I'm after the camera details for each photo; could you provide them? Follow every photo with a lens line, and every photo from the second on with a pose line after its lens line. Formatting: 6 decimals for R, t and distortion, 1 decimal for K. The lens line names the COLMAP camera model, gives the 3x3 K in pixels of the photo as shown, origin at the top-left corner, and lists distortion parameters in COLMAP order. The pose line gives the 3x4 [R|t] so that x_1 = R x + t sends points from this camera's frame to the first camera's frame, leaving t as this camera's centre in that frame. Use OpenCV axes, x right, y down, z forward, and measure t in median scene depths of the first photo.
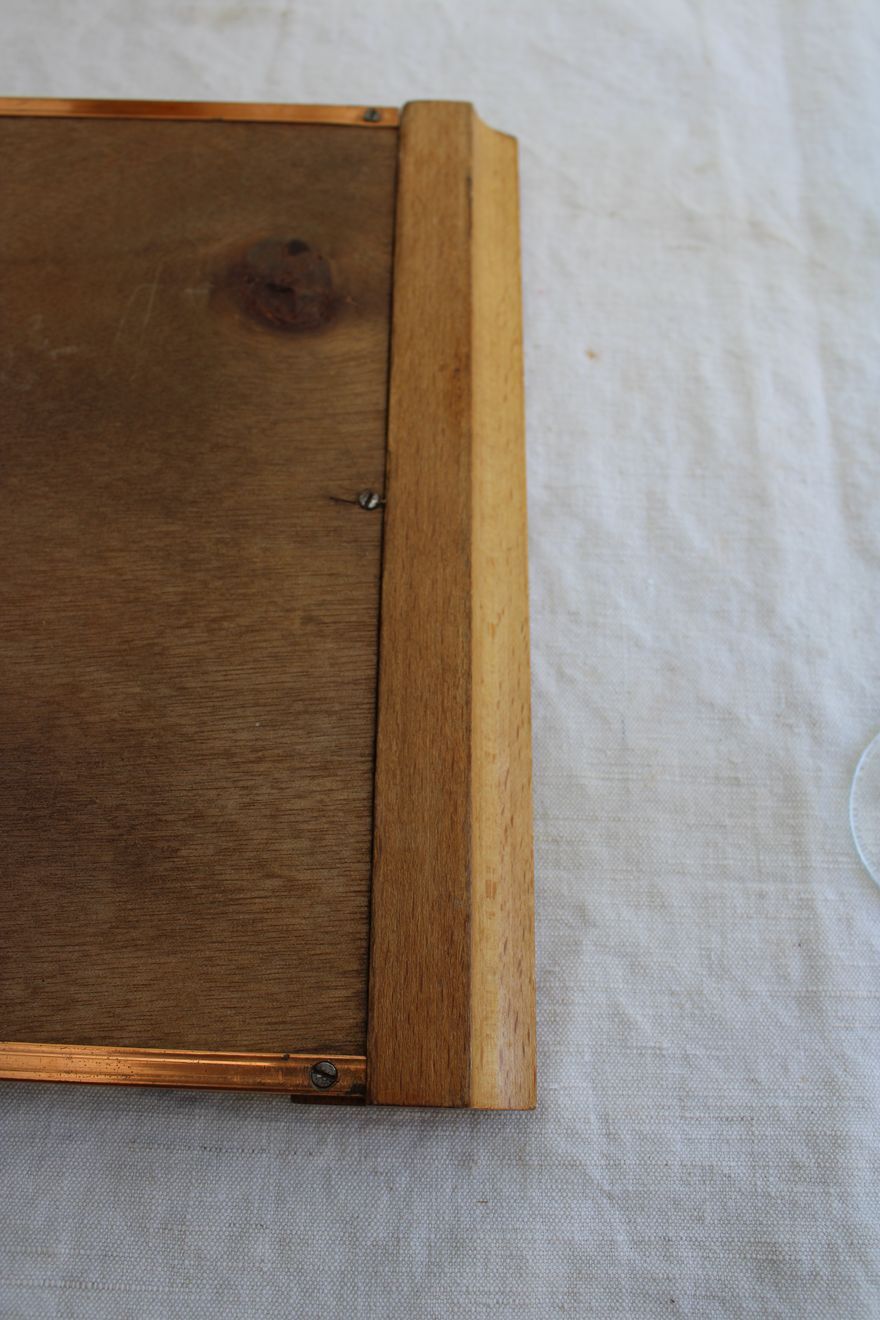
lens RADIAL K [[1145.1, 0, 416.3], [0, 1145.1, 647.5], [0, 0, 1]] dist [-0.150964, 0.114684]
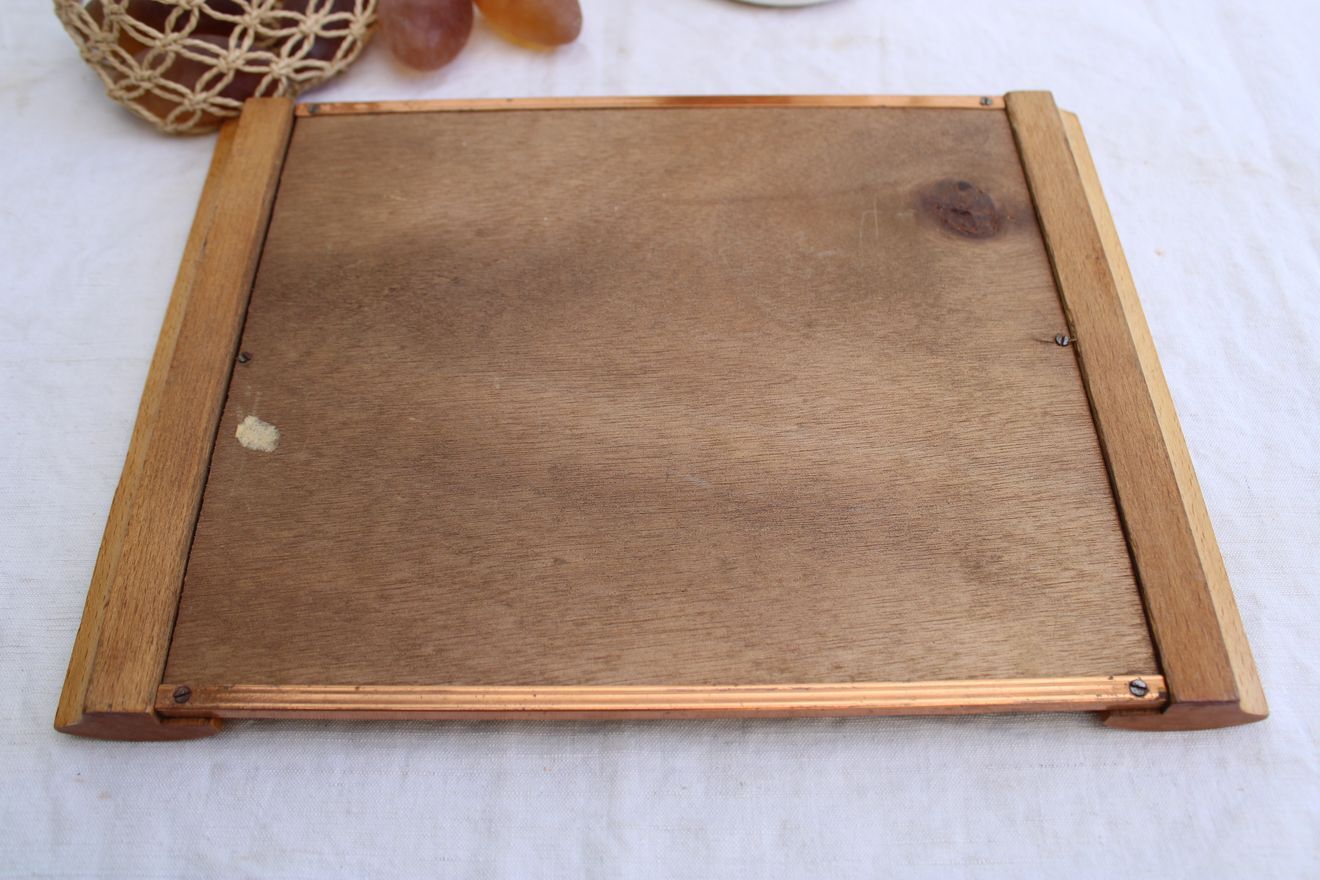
lens RADIAL K [[1145.1, 0, 656.6], [0, 1145.1, 429.1], [0, 0, 1]] dist [-0.150964, 0.114684]
pose [[0.998809, -0.045244, -0.018259, -0.560012], [0.040589, 0.978206, -0.203630, 0.266420], [0.027074, 0.202646, 0.978878, -0.428957]]
